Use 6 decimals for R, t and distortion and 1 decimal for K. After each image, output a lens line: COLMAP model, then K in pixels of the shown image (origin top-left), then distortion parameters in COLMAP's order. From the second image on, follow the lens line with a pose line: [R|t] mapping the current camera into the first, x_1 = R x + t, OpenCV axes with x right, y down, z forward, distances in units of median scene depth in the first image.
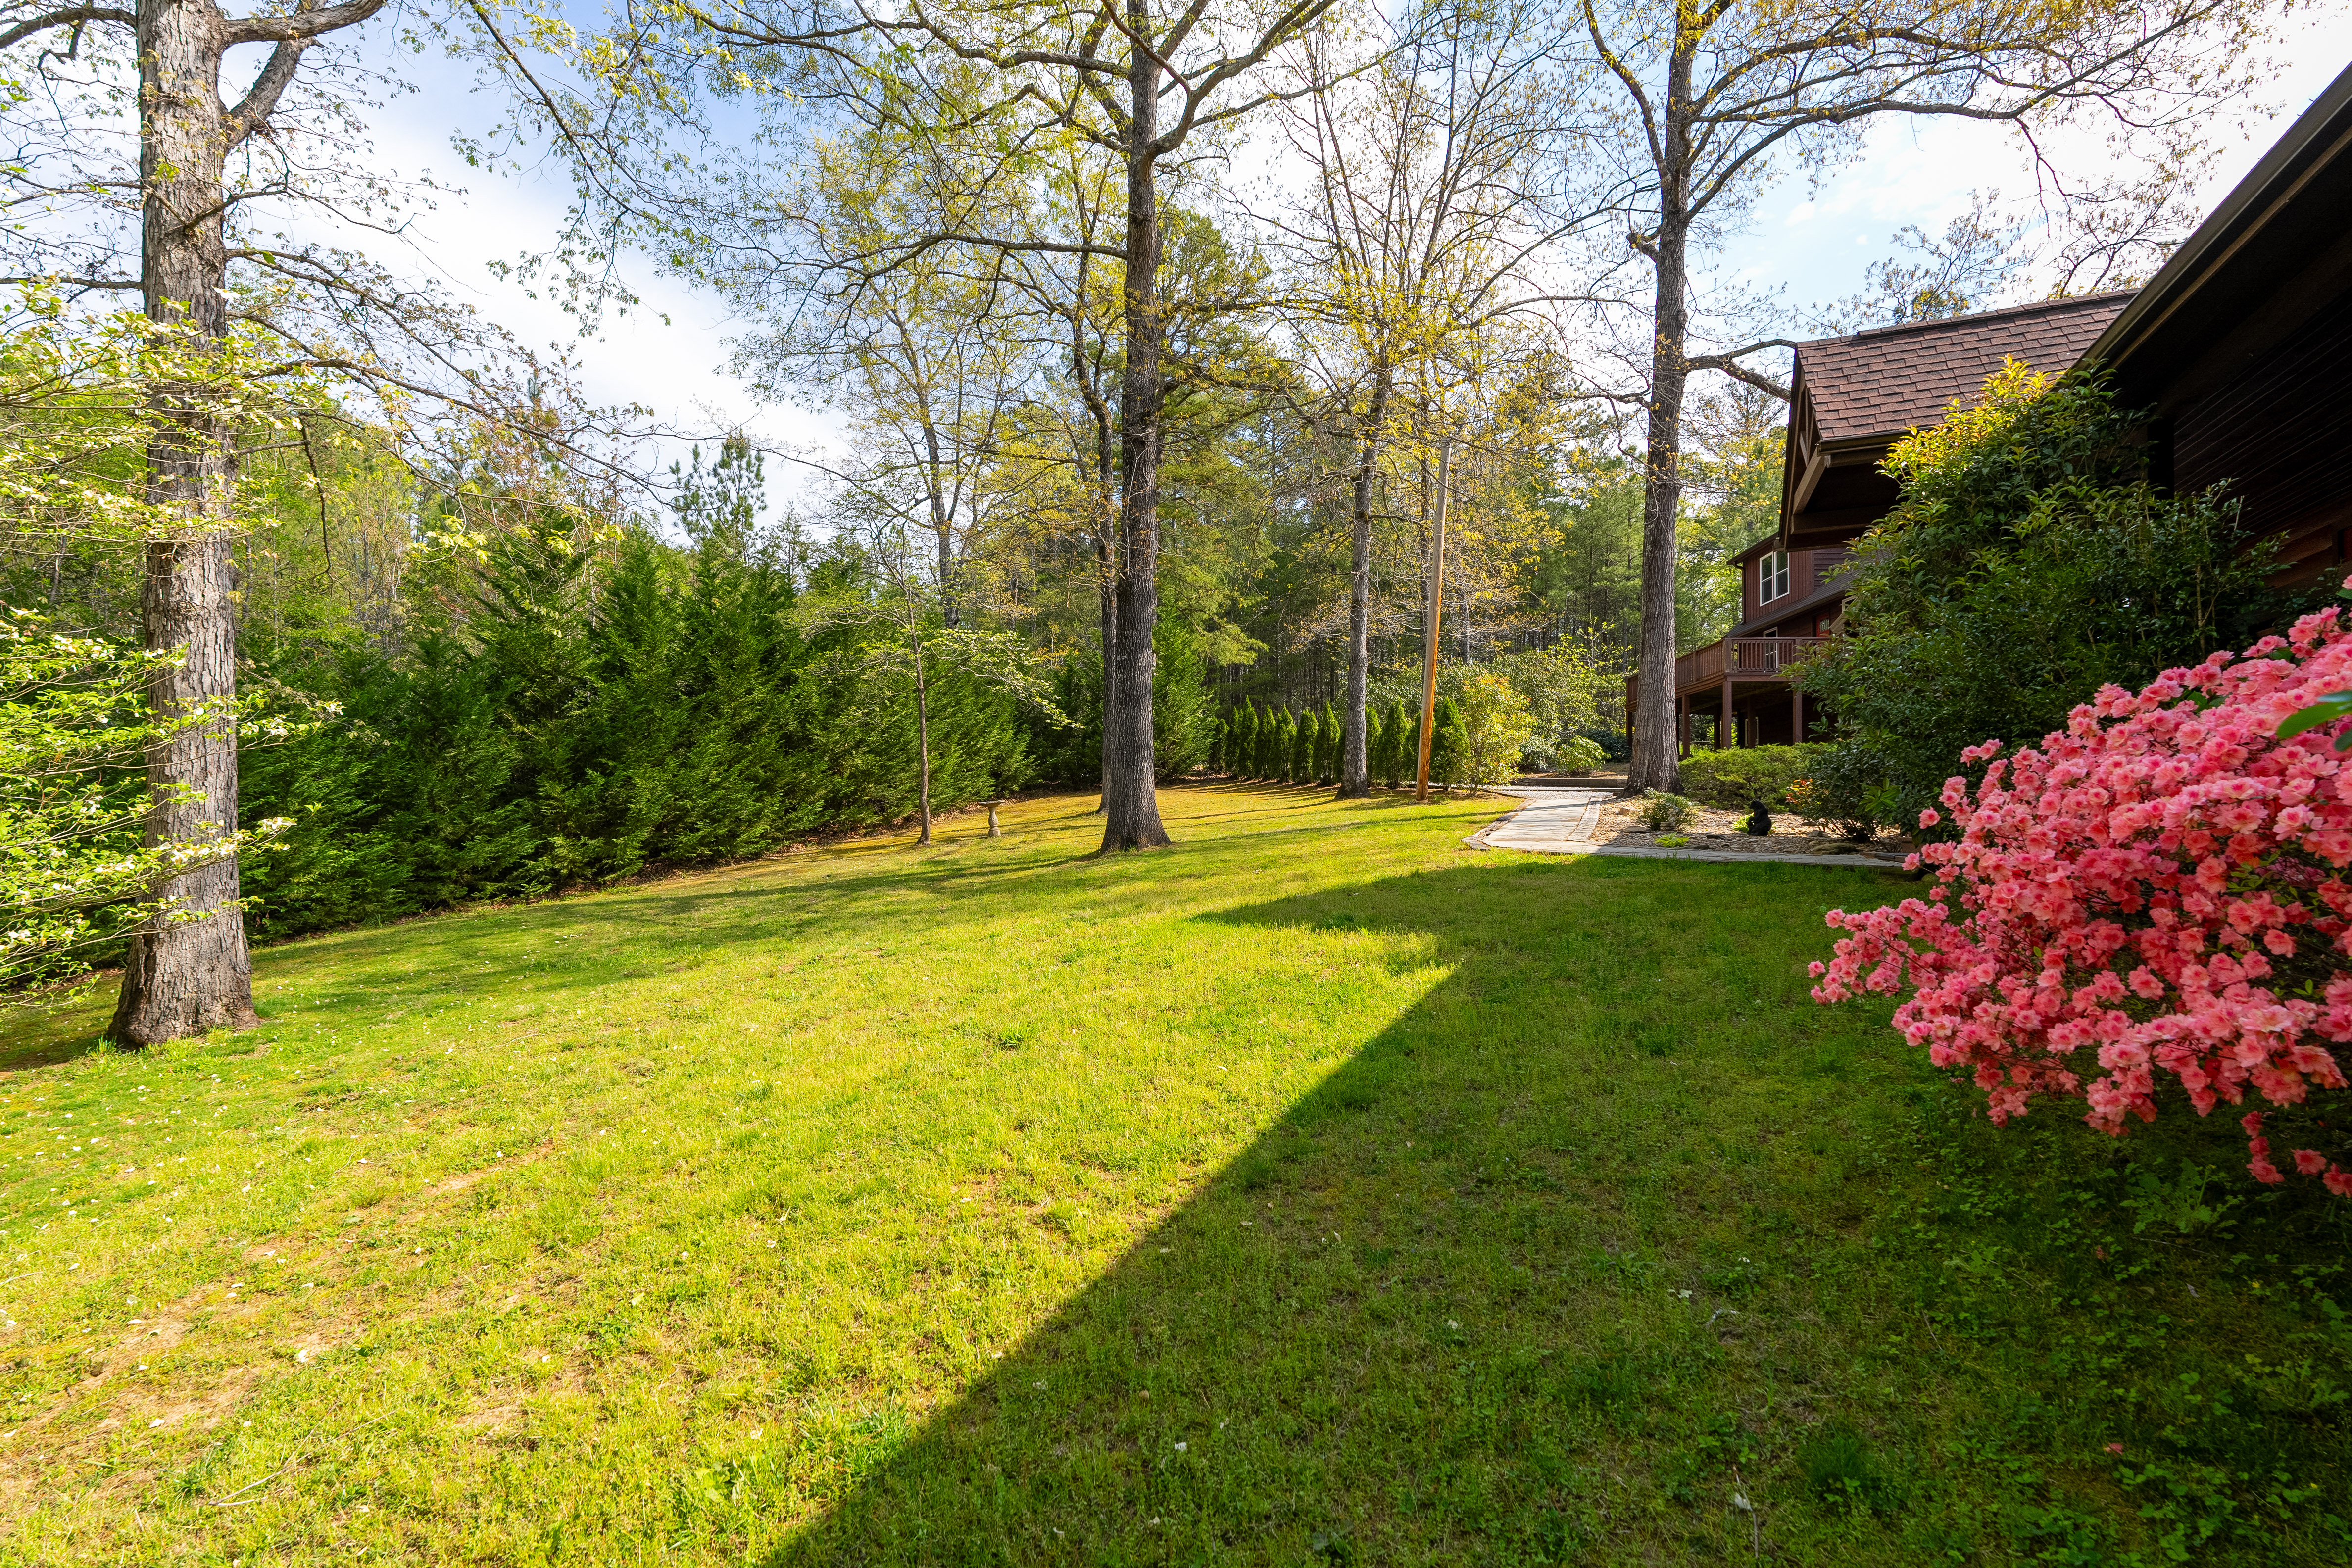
lens RADIAL K [[1032.0, 0, 1176.0], [0, 1032.0, 784.0], [0, 0, 1]] dist [-0.000742, 0.000339]
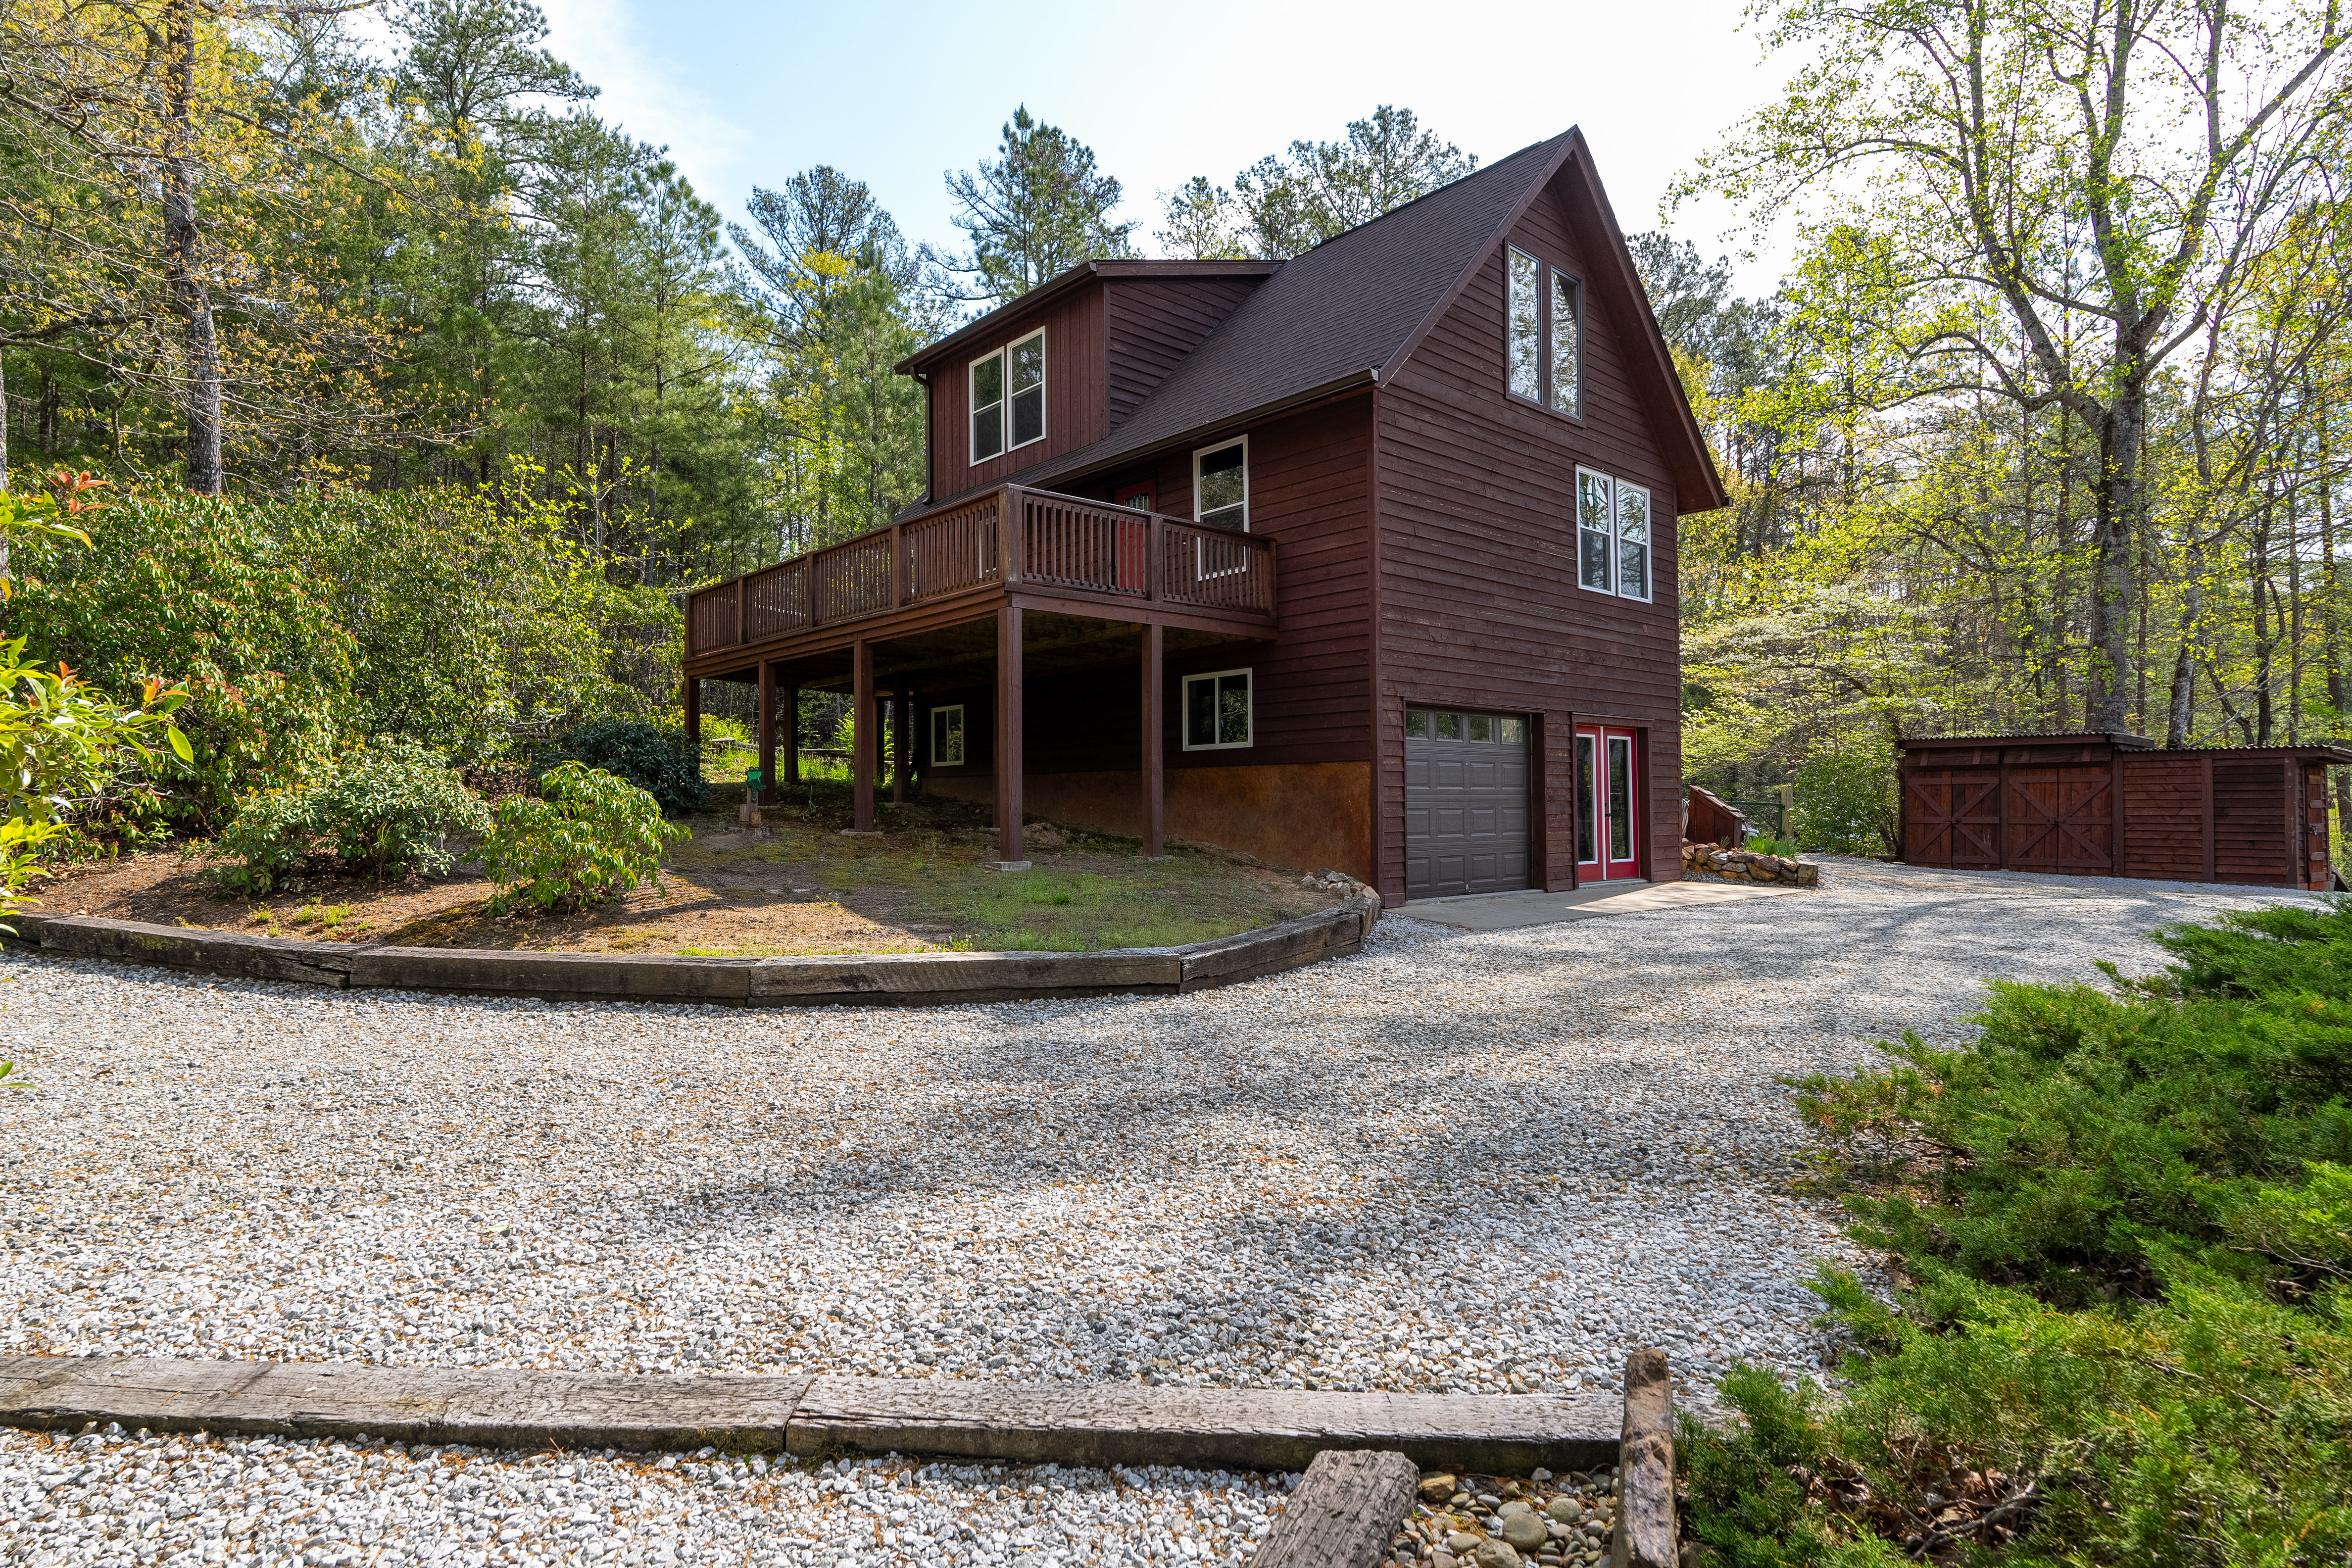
lens RADIAL K [[1300.4, 0, 1176.0], [0, 1300.4, 784.0], [0, 0, 1]] dist [-0.001320, -0.000281]
pose [[0.681741, 0.000078, 0.731594, 0.206674], [-0.010908, 0.999890, 0.010059, -0.037723], [-0.731513, -0.014838, 0.681666, 0.542542]]
